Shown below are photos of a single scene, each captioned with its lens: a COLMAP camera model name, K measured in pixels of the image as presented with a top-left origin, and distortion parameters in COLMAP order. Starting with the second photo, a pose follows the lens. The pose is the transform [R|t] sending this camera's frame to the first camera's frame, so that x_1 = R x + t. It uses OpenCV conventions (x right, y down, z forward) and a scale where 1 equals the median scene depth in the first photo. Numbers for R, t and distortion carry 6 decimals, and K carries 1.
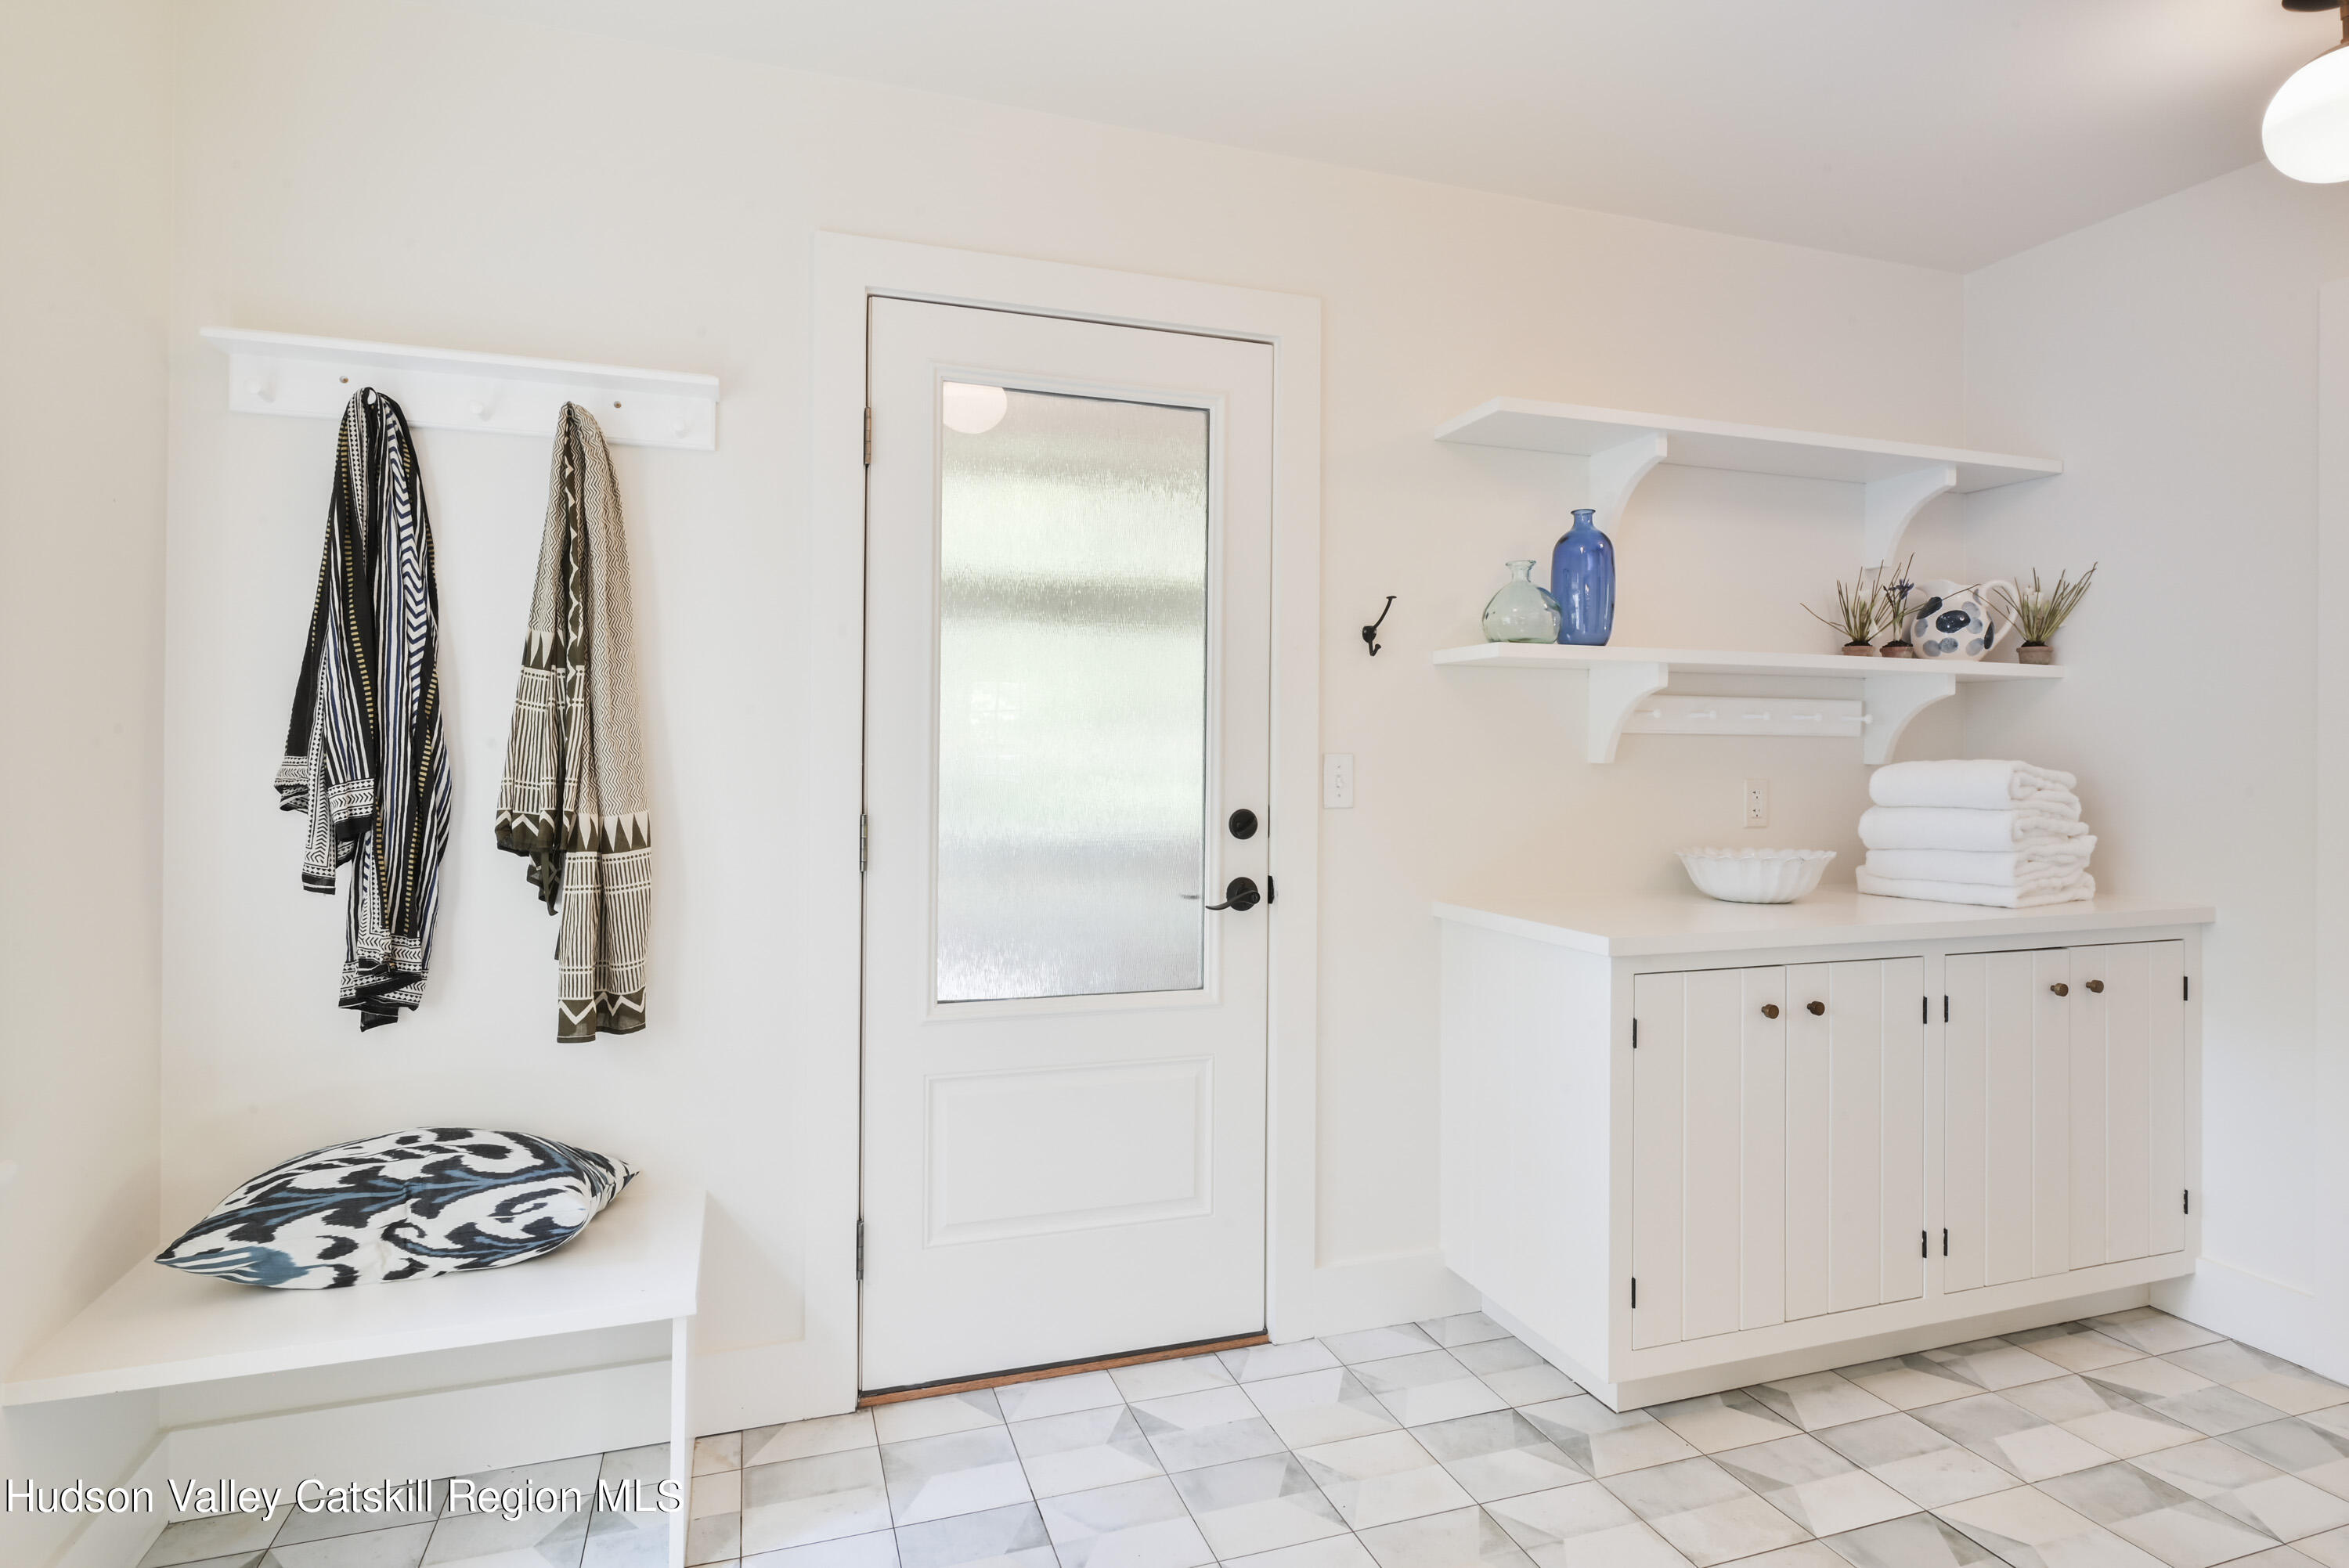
lens RADIAL K [[1263.0, 0, 1177.5], [0, 1263.0, 764.9], [0, 0, 1]] dist [-0.012723, -0.001017]
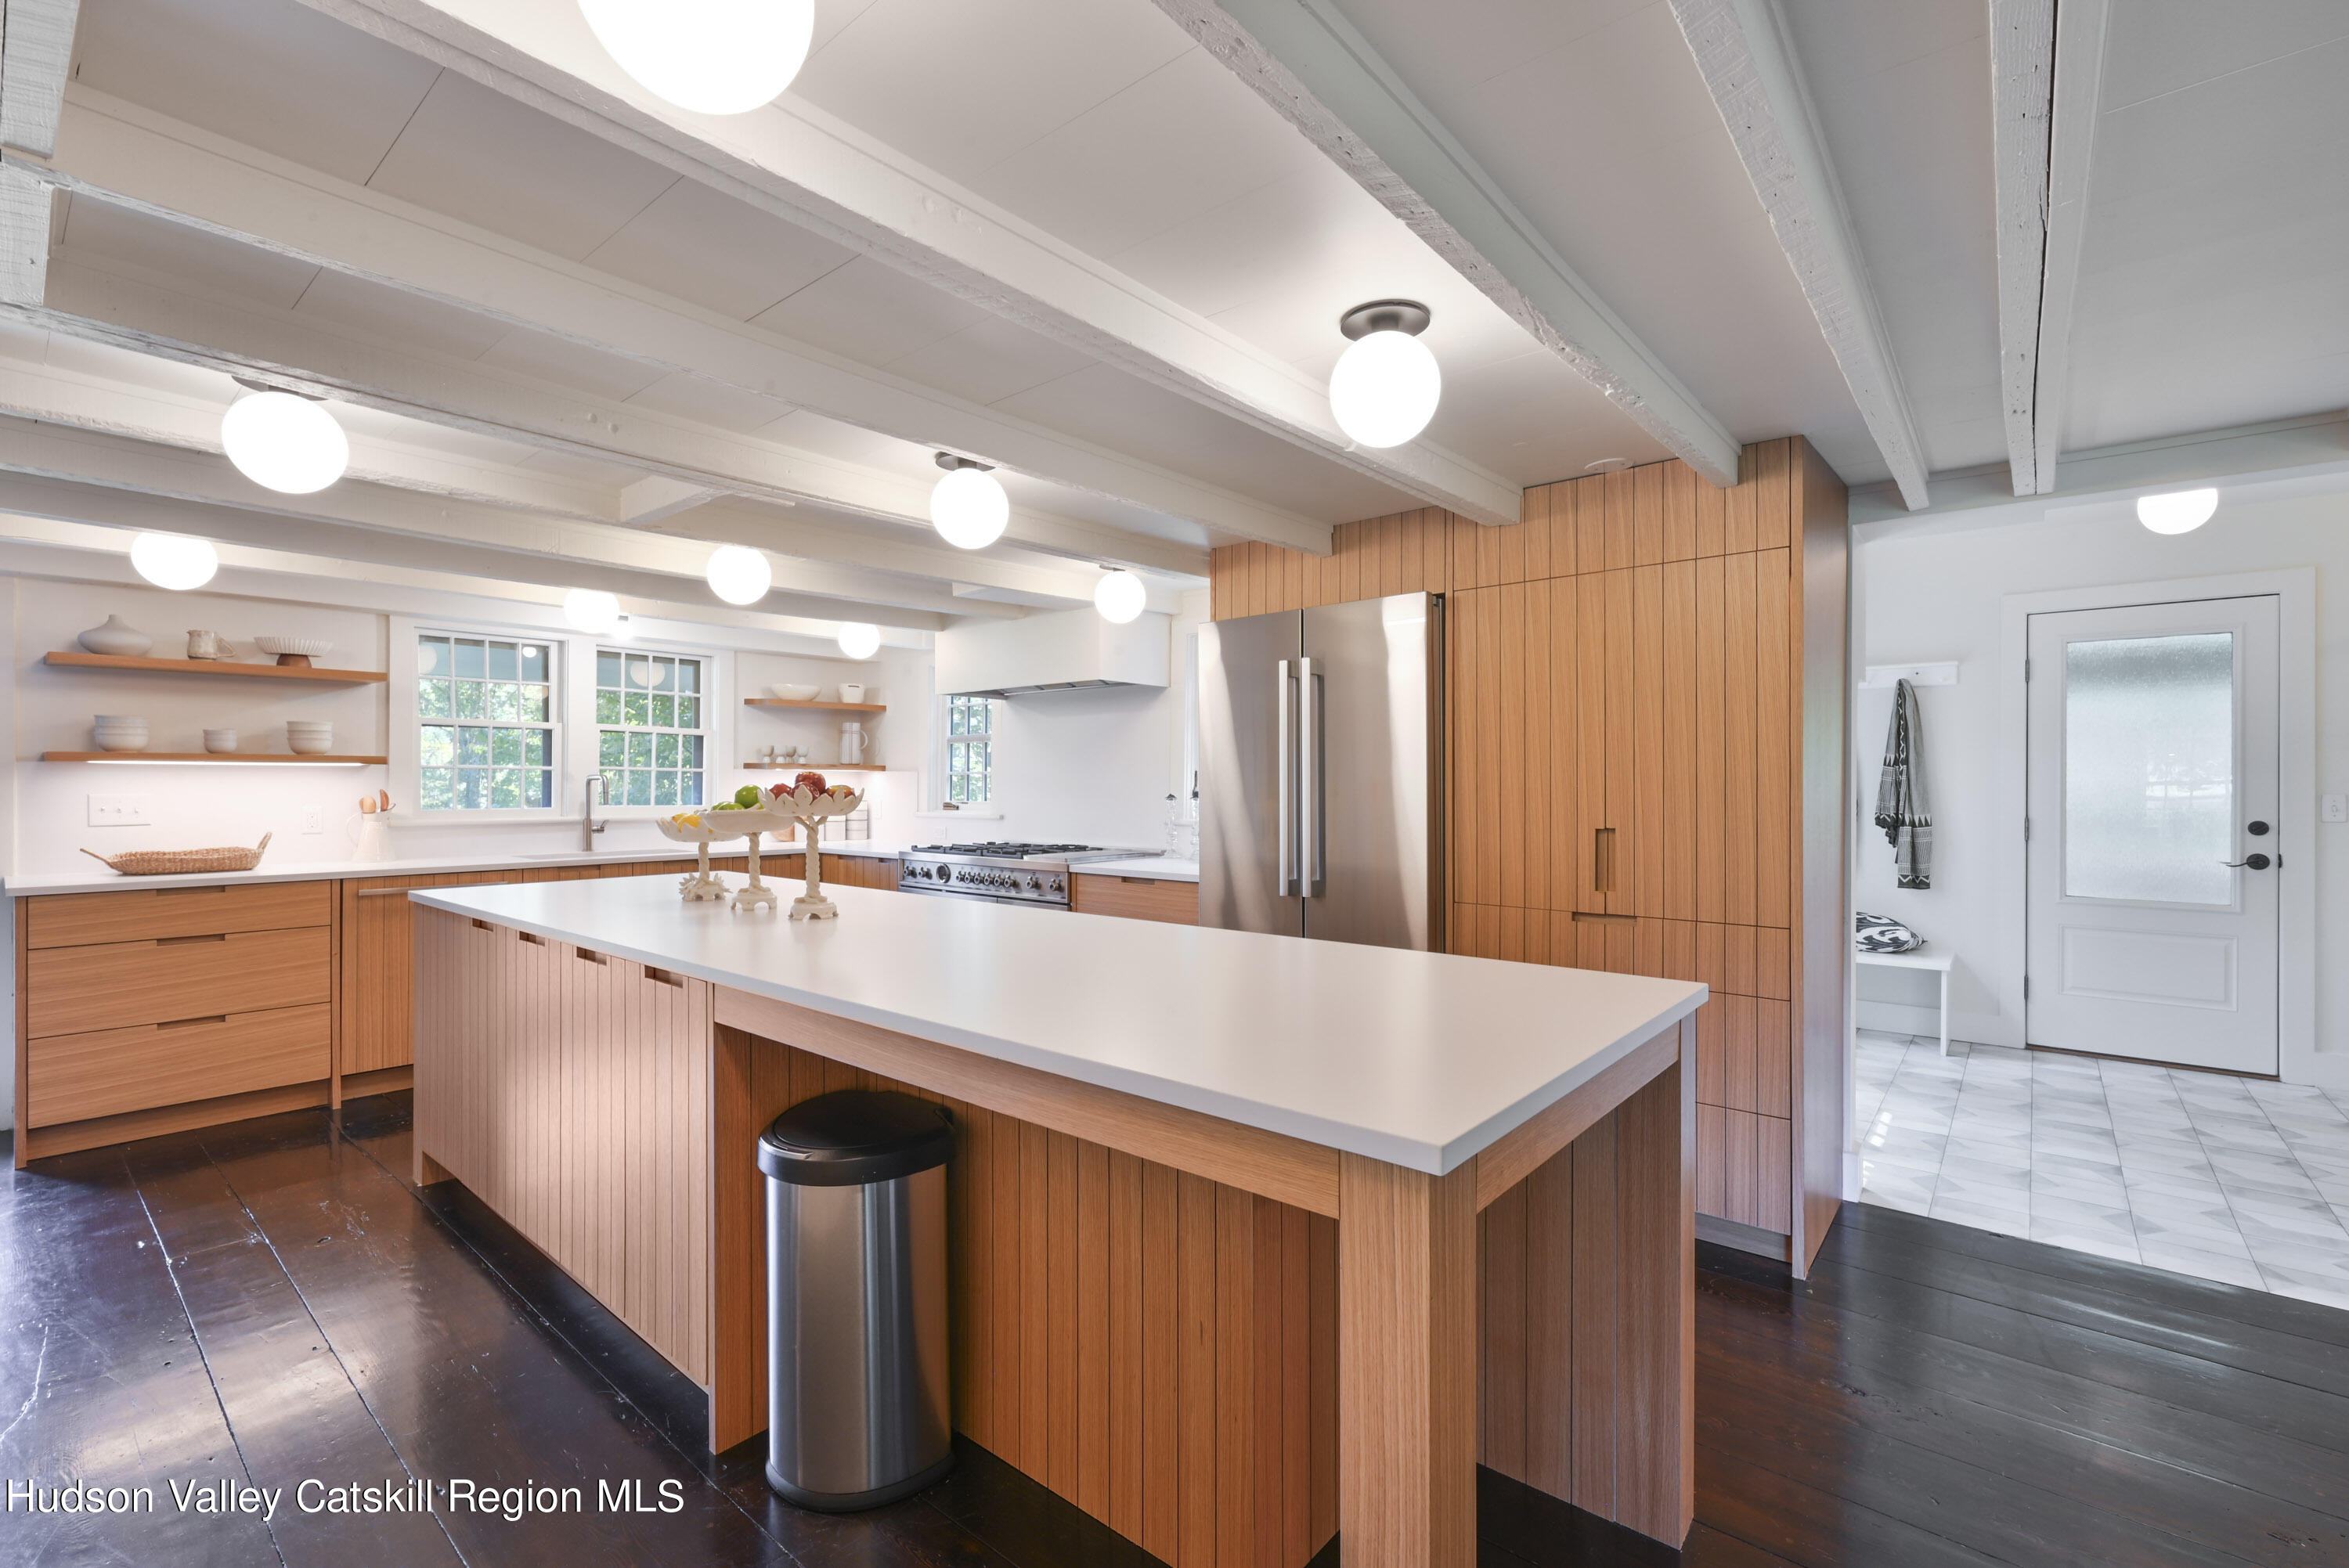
lens RADIAL K [[1022.1, 0, 1174.0], [0, 1022.1, 775.9], [0, 0, 1]] dist [-0.001285, 0.001034]
pose [[0.521115, -0.009008, -0.853439, 0.701472], [0.000386, 0.999947, -0.010318, -0.028793], [0.853486, 0.005048, 0.521091, -1.766979]]
